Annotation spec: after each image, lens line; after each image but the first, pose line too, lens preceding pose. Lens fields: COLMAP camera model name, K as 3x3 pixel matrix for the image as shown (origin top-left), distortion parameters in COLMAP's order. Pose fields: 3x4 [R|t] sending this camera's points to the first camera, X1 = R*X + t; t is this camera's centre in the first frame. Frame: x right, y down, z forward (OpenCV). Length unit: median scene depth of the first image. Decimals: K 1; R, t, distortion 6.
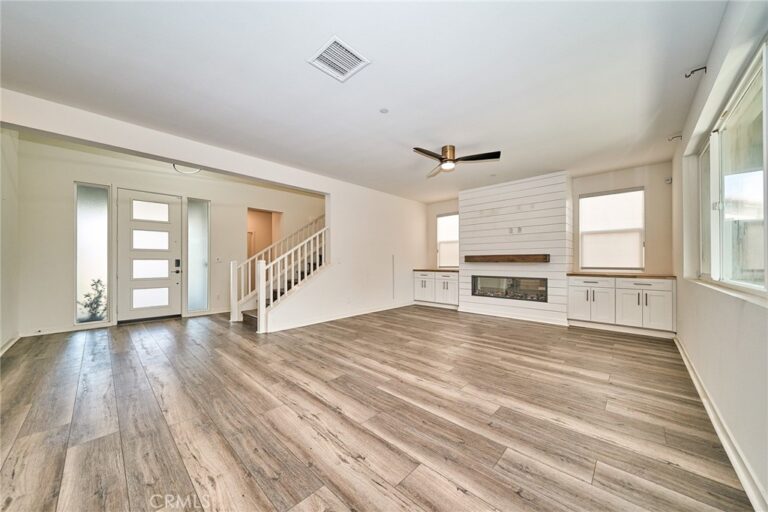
lens RADIAL K [[257.0, 0, 384.0], [0, 257.0, 261.2], [0, 0, 1]] dist [-0.000831, -0.000126]
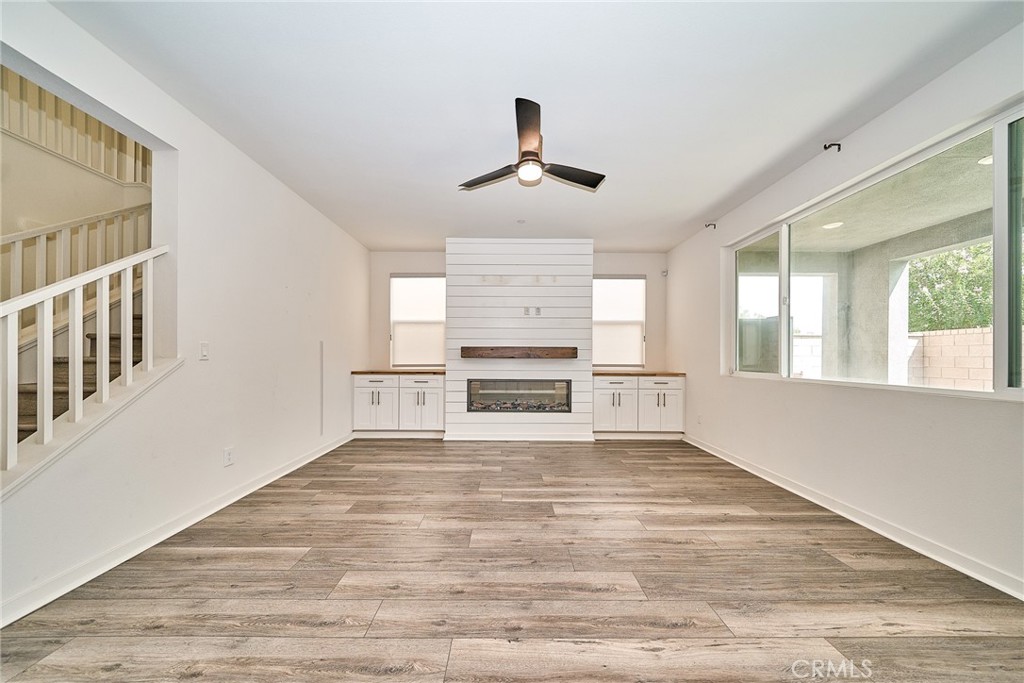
lens RADIAL K [[359.5, 0, 499.8], [0, 359.5, 357.8], [0, 0, 1]] dist [0.000386, -0.000083]
pose [[0.738382, 0.003609, 0.674373, -0.218212], [-0.008318, 0.999958, 0.003756, 0.000791], [-0.674331, -0.008383, 0.738381, 0.385902]]
